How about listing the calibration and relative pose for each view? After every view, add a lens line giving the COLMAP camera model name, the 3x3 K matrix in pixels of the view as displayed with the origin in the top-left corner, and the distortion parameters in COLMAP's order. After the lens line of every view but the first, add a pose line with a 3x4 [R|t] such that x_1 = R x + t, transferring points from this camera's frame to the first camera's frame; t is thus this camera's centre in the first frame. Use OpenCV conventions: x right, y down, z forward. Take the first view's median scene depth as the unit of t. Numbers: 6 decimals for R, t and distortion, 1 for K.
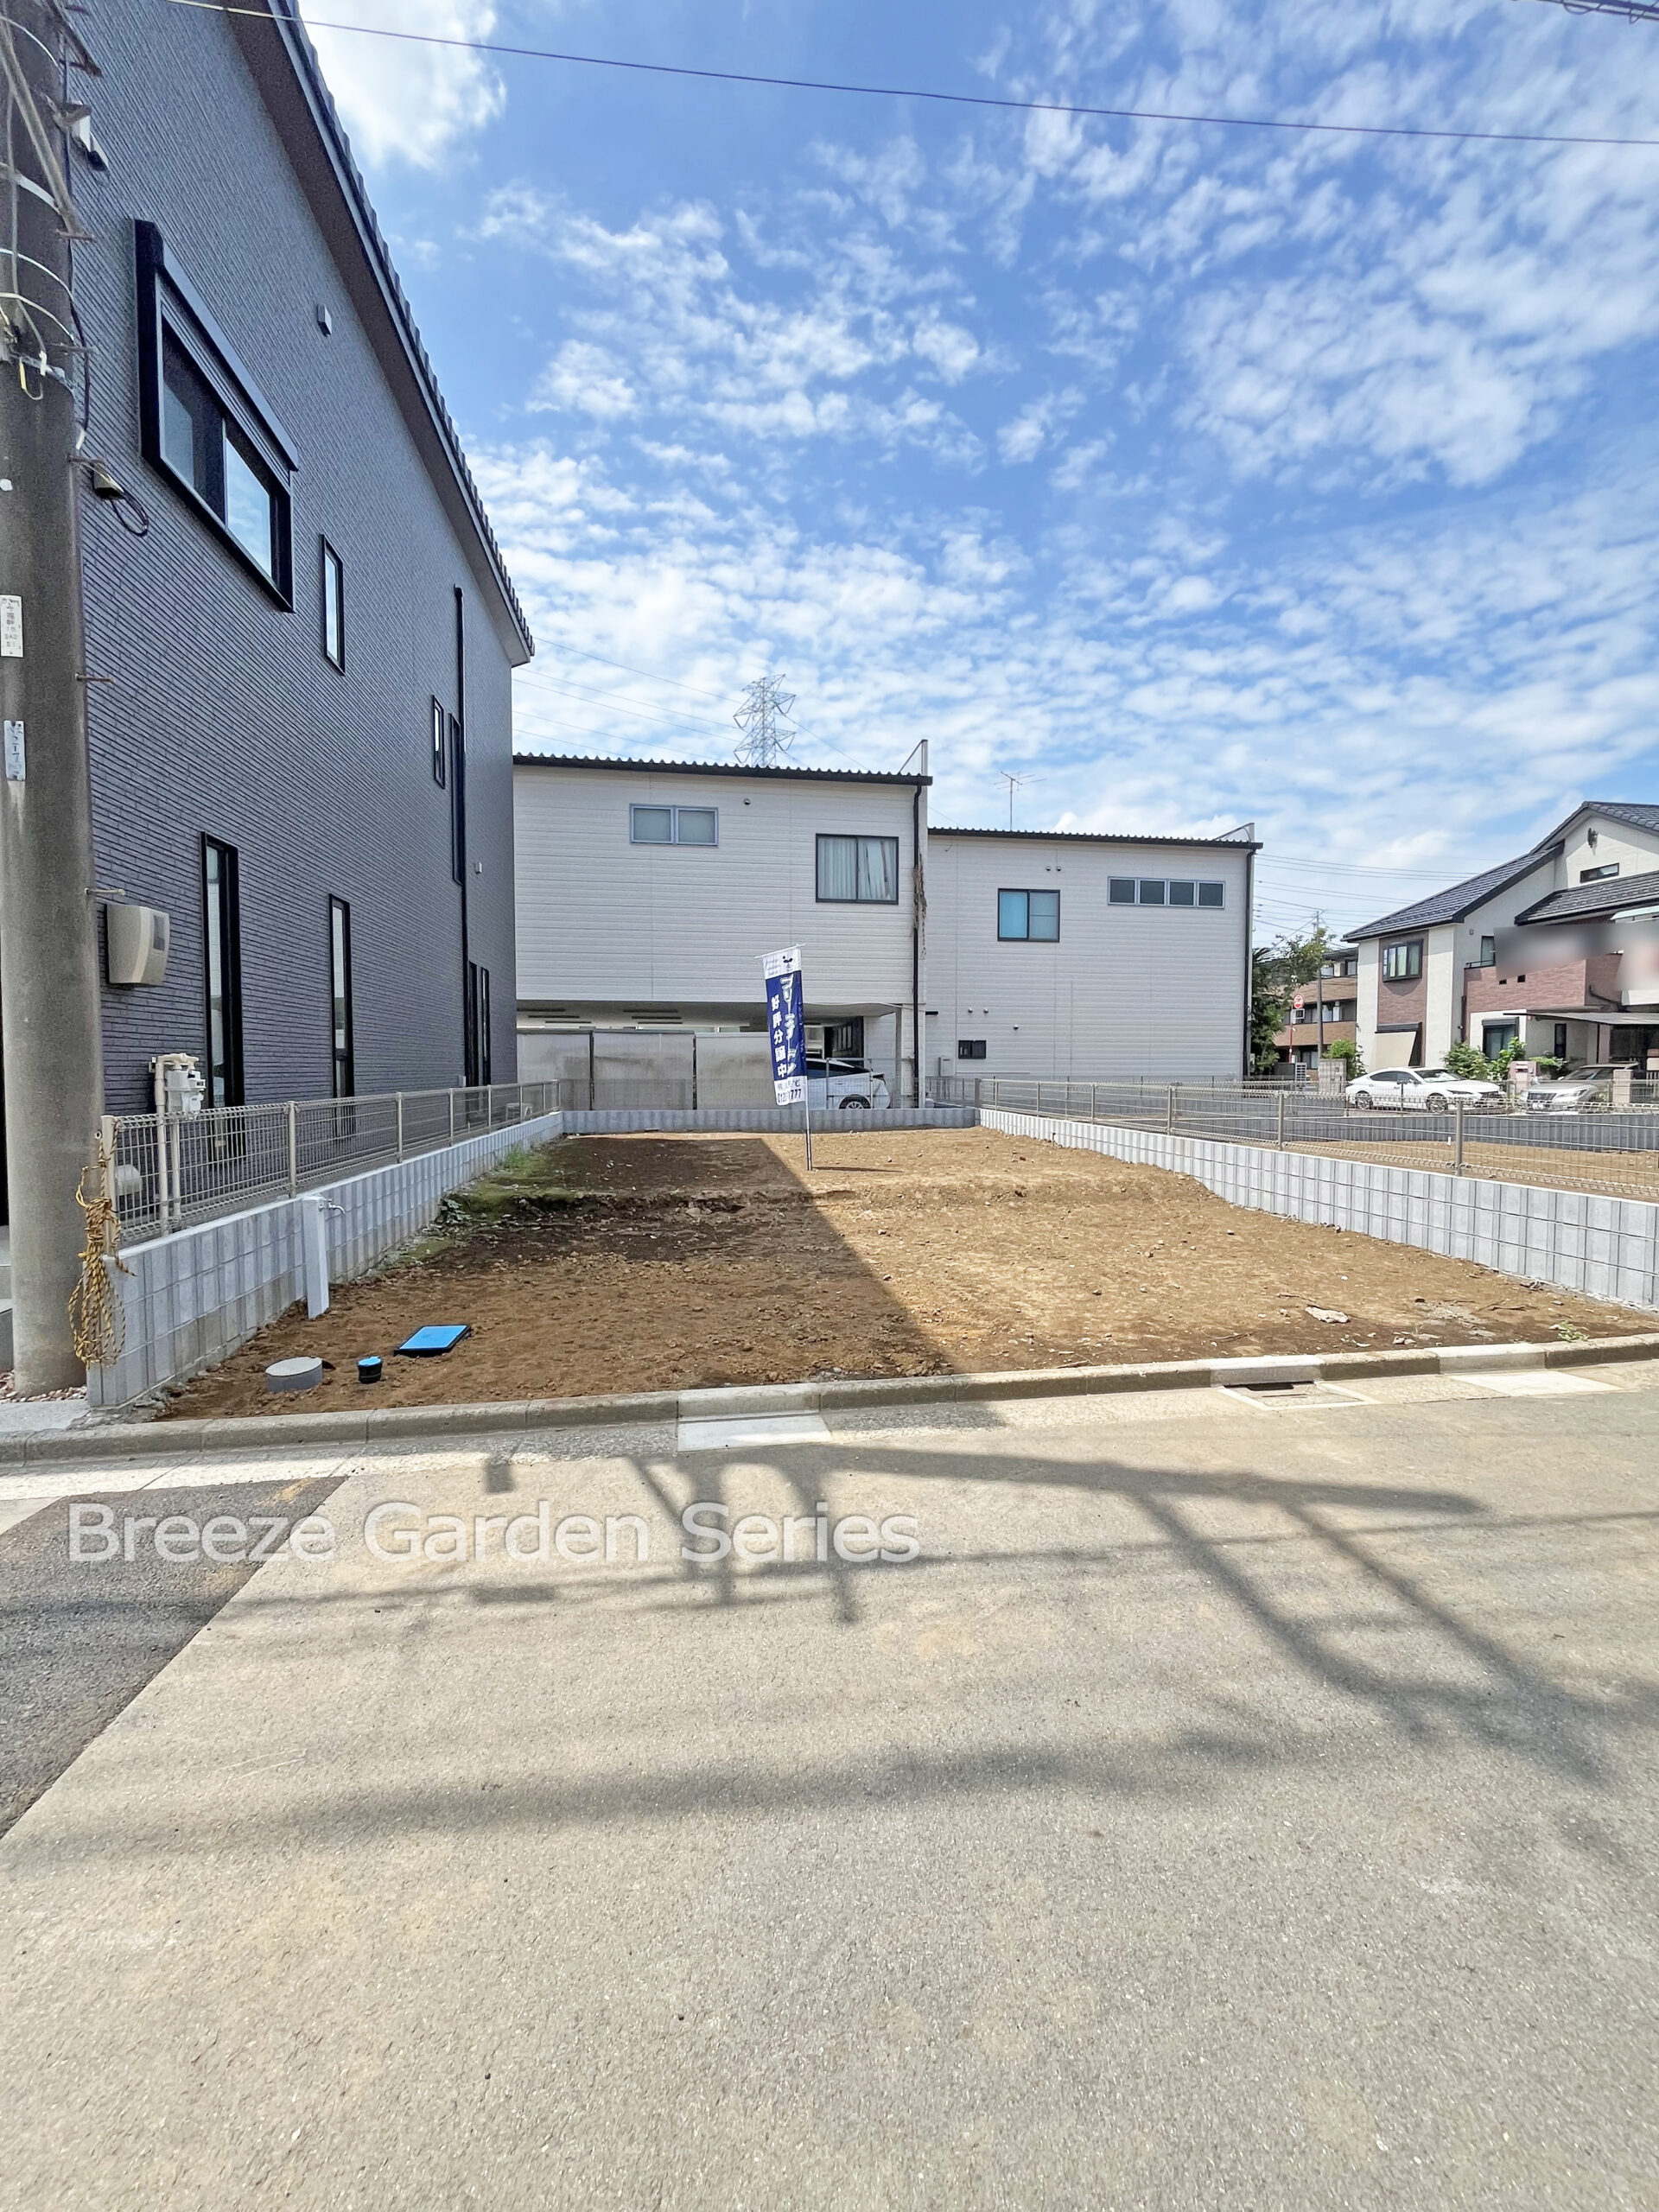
lens RADIAL K [[890.1, 0, 833.2], [0, 890.1, 1105.5], [0, 0, 1]] dist [-0.002626, -0.000473]
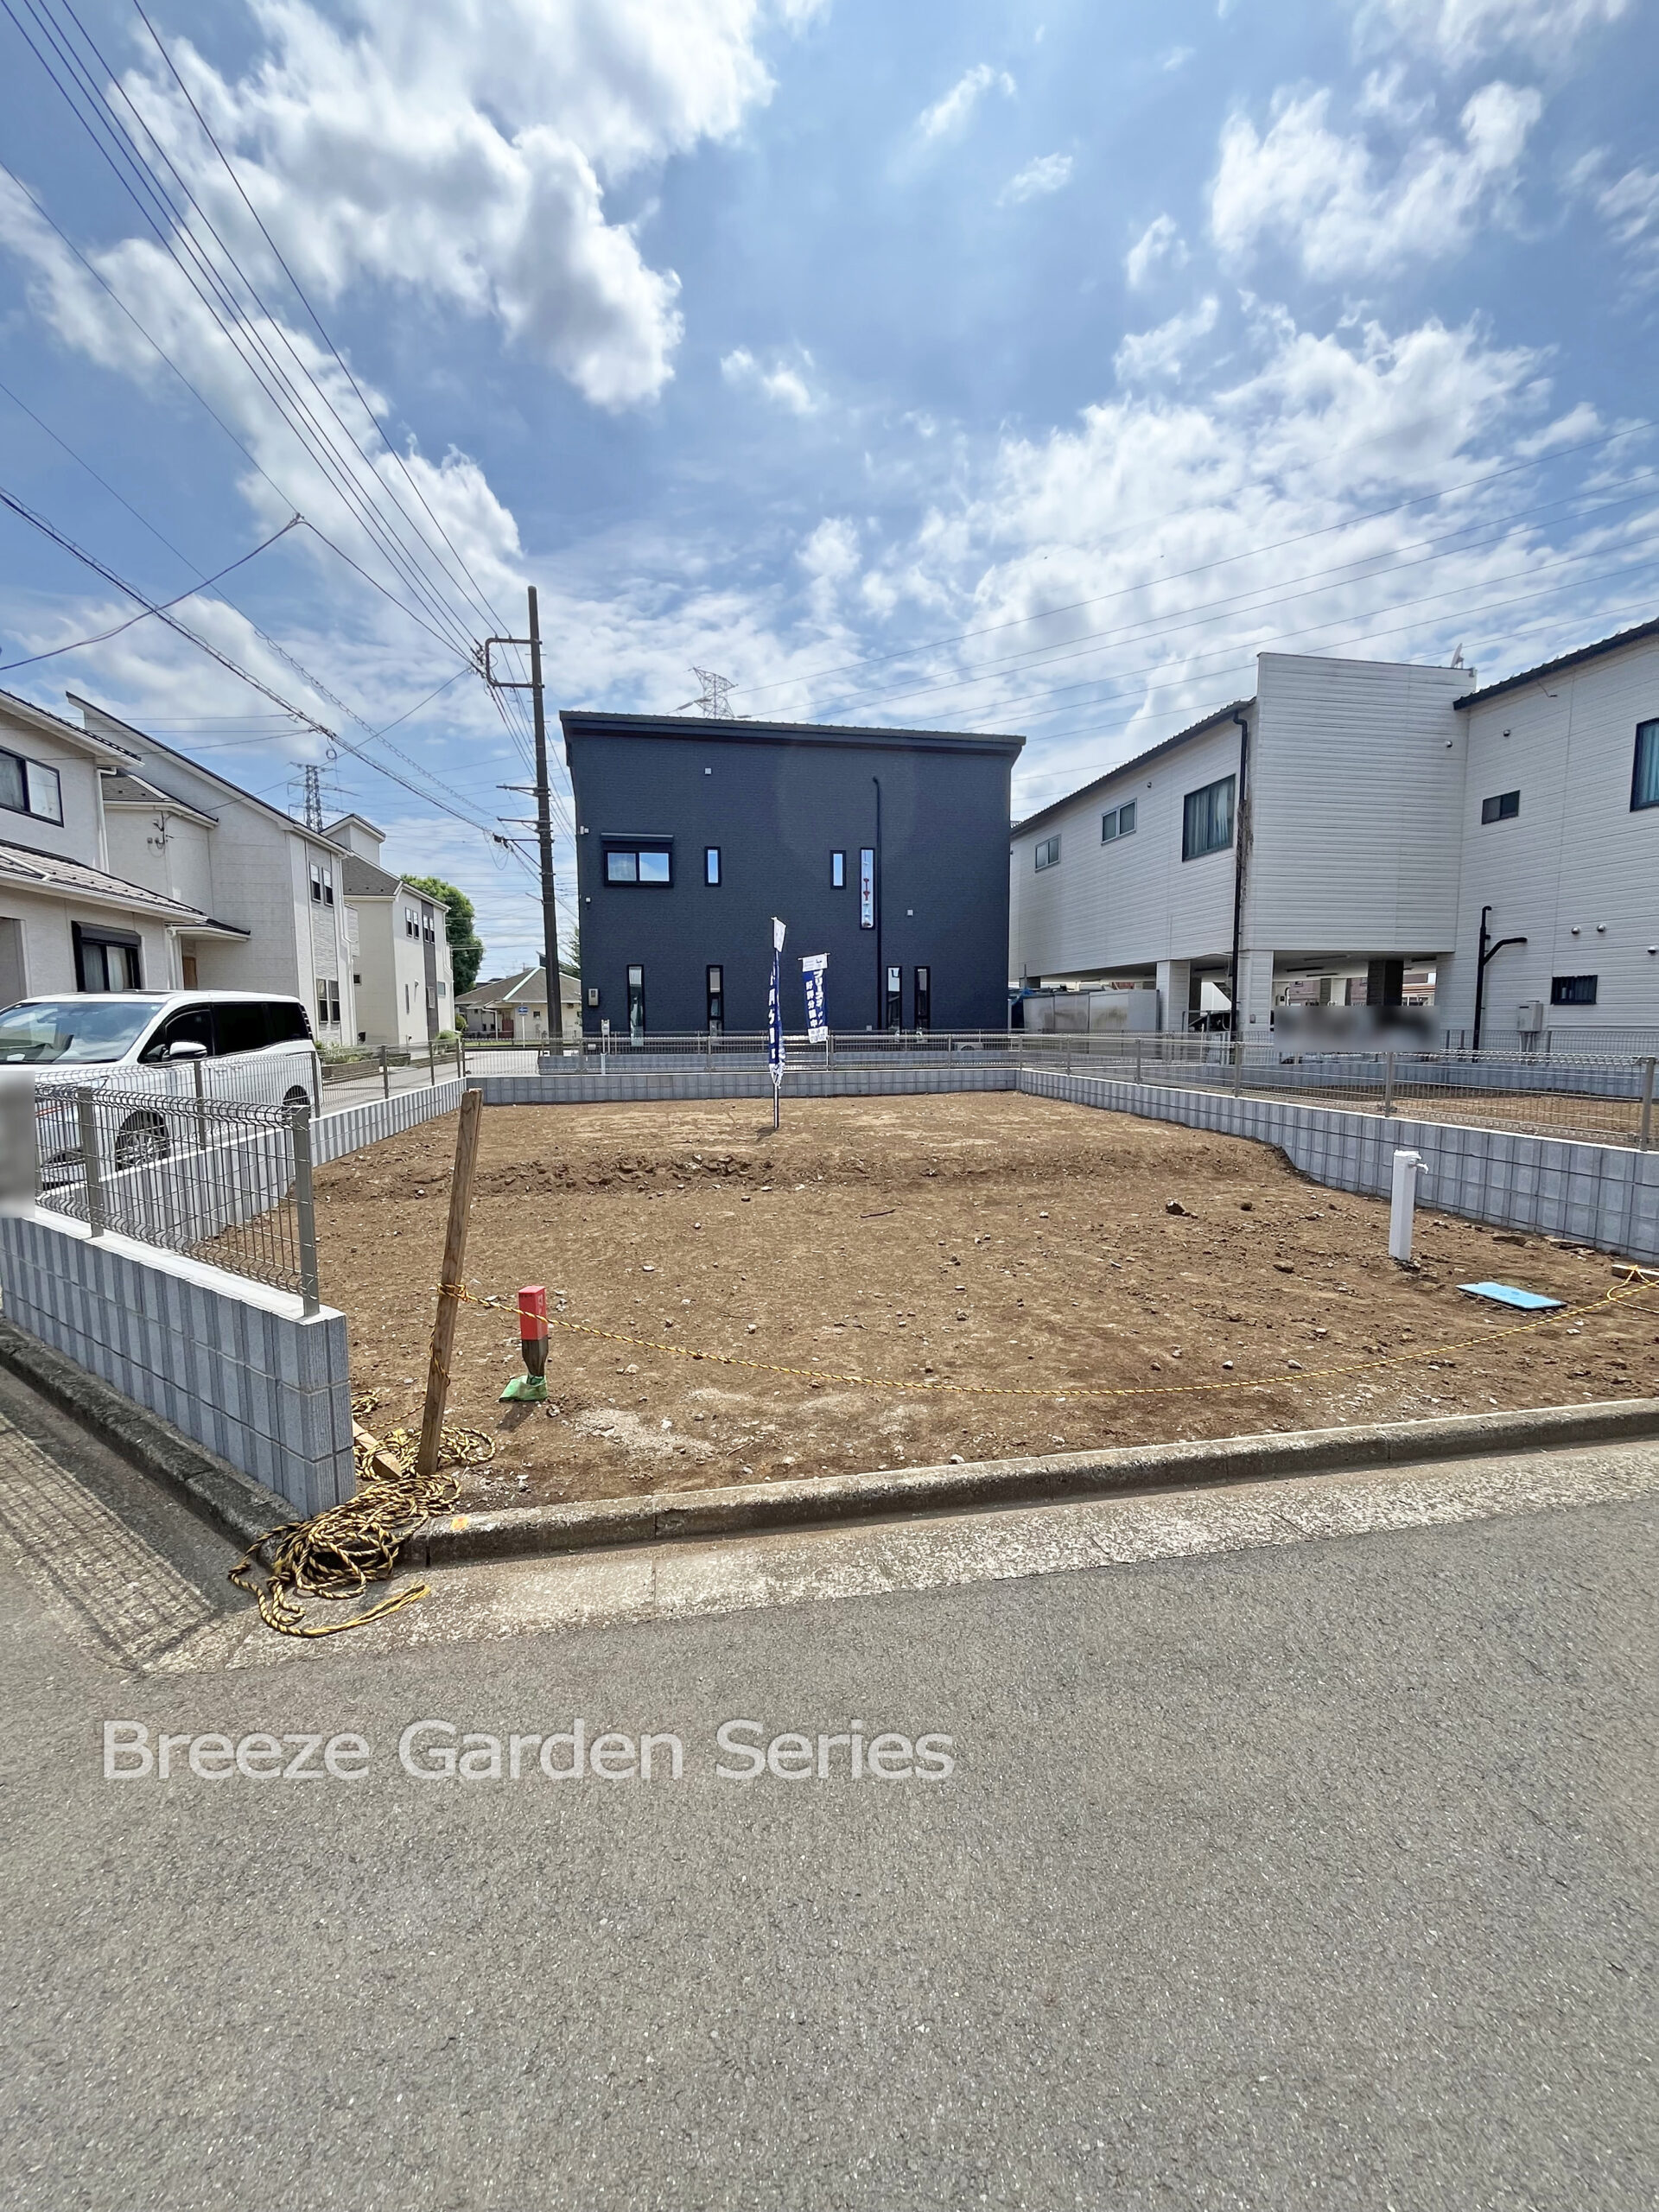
lens RADIAL K [[889.6, 0, 831.4], [0, 889.6, 1100.5], [0, 0, 1]] dist [-0.001708, -0.003609]
pose [[0.025037, 0.090367, -0.995594, 1.166080], [-0.036754, 0.995316, 0.089417, -0.029543], [0.999011, 0.034353, 0.028241, 0.630261]]
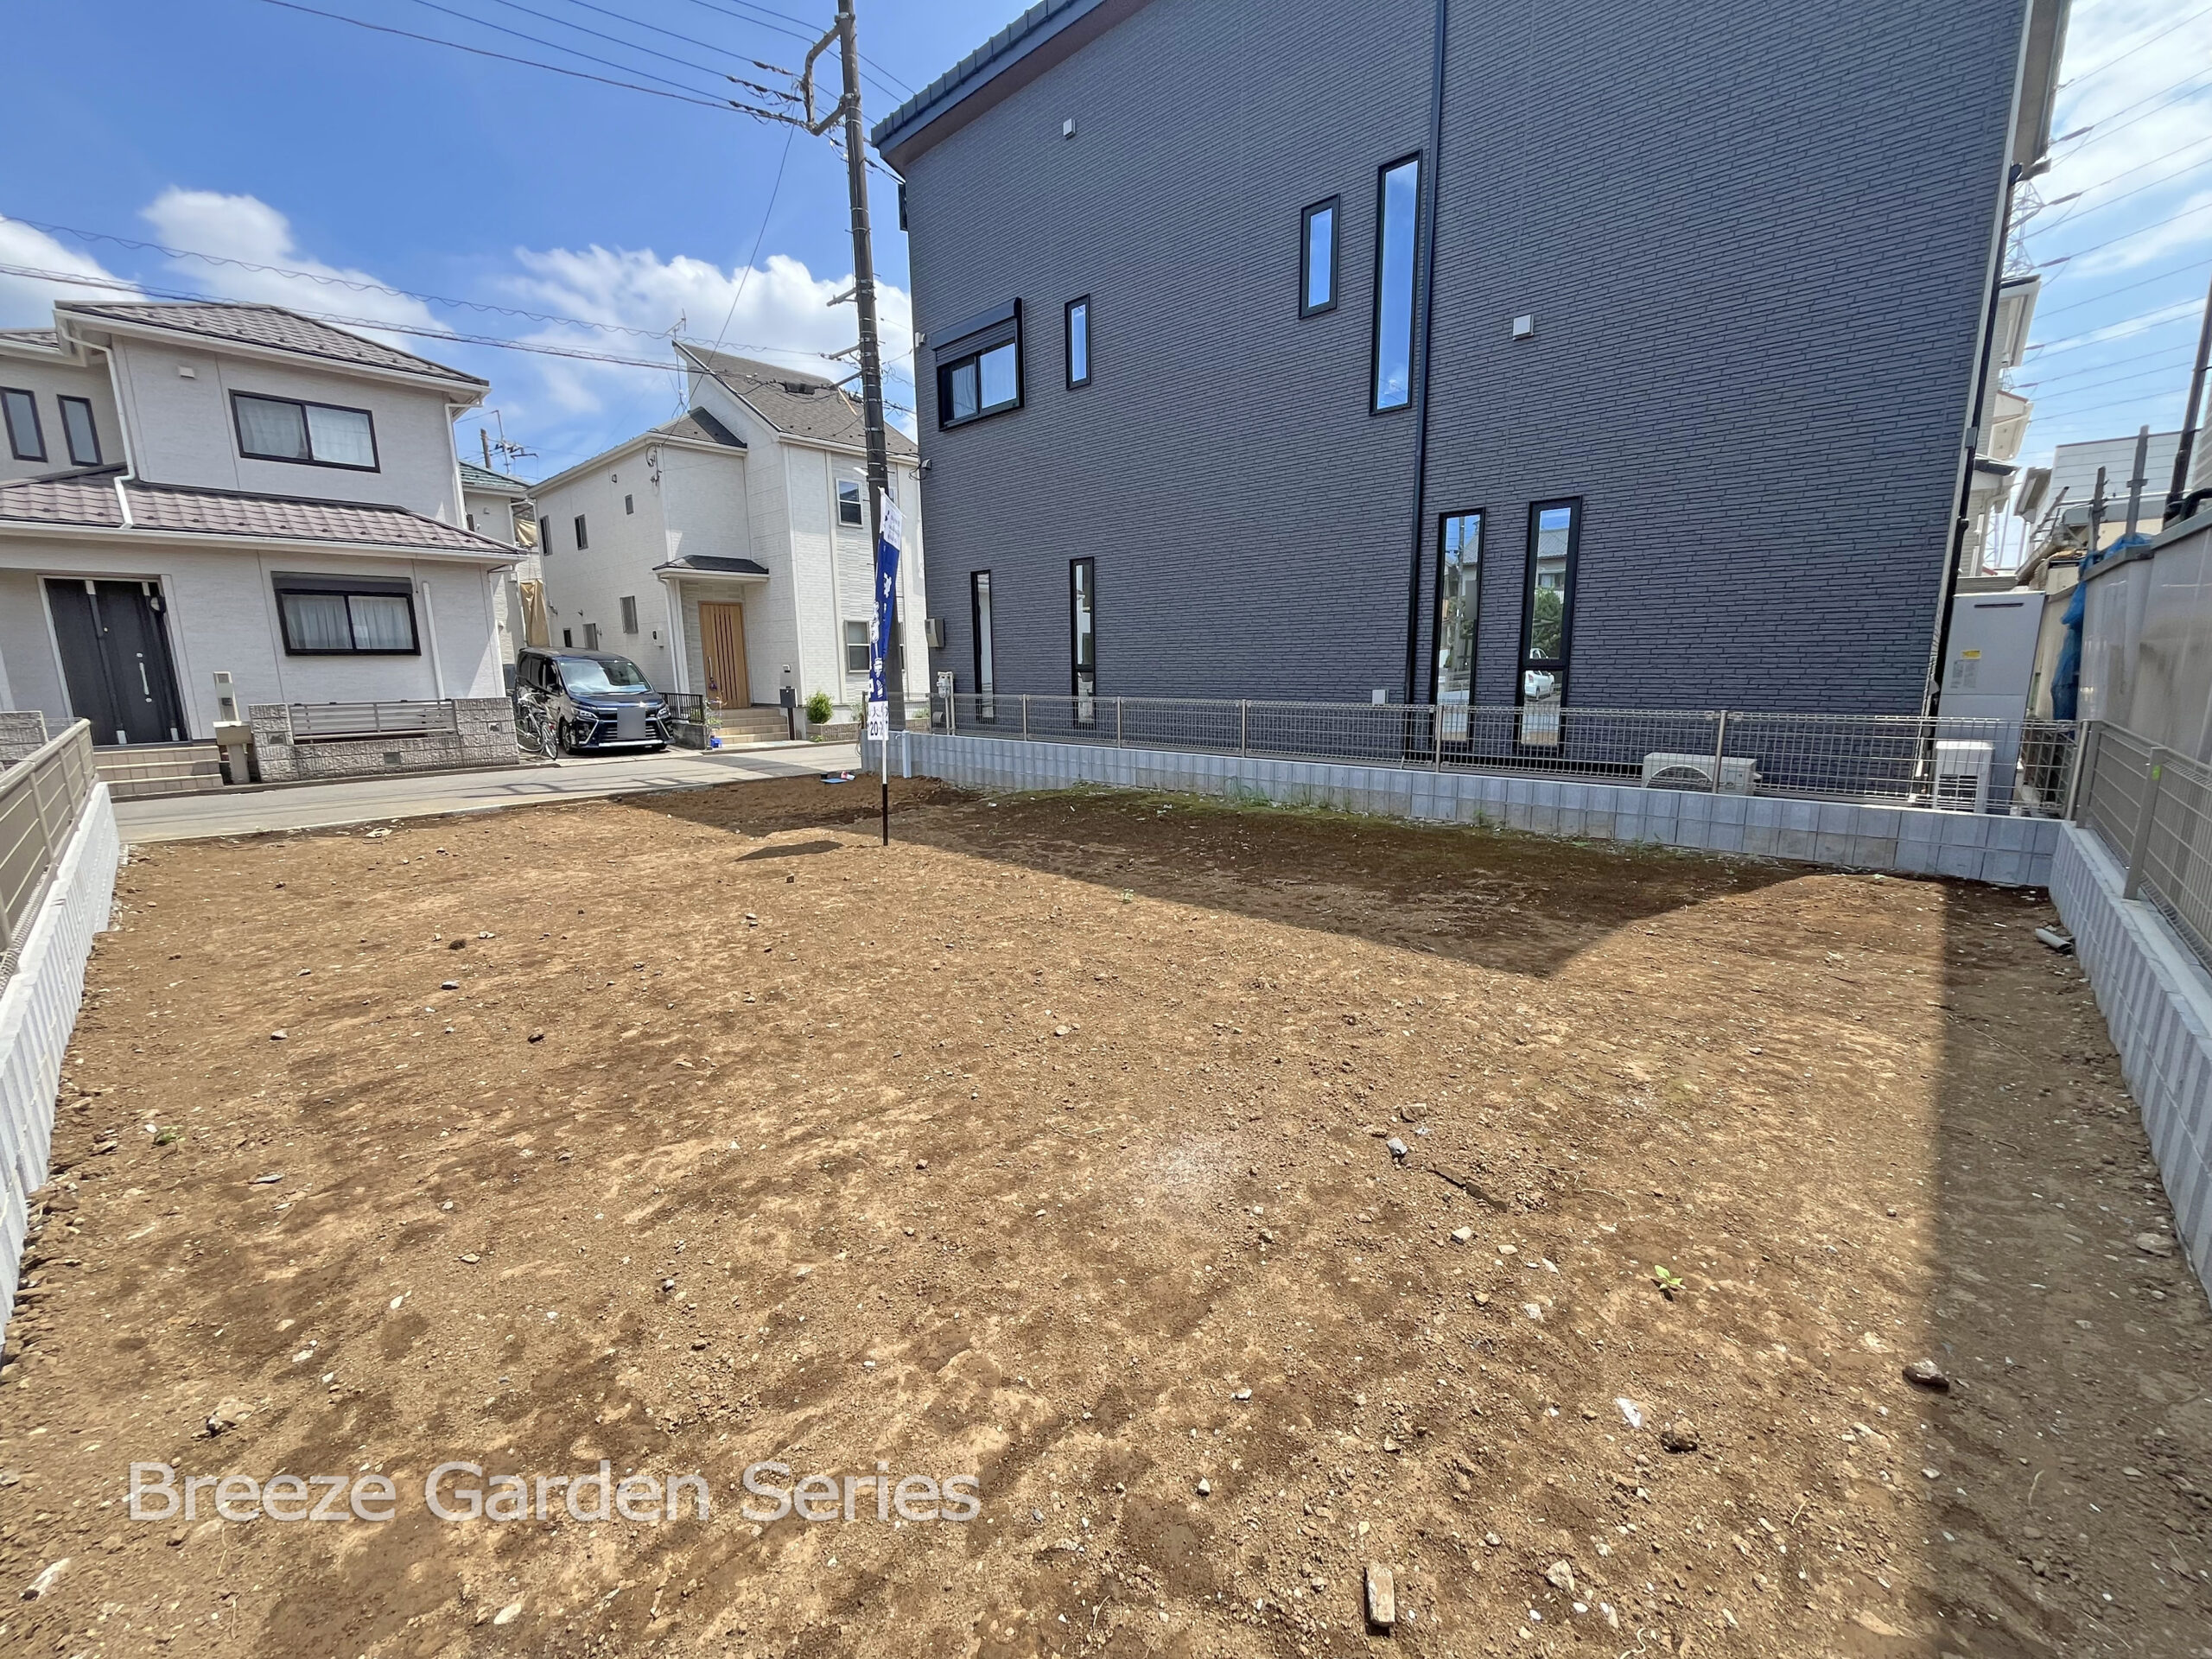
lens RADIAL K [[888.7, 0, 1107.4], [0, 888.7, 828.3], [0, 0, 1]] dist [-0.001841, -0.000410]
pose [[-0.790169, 0.120228, -0.600981, 0.155913], [-0.013906, 0.976801, 0.213696, -0.054362], [0.612731, 0.177213, -0.770166, 1.056526]]
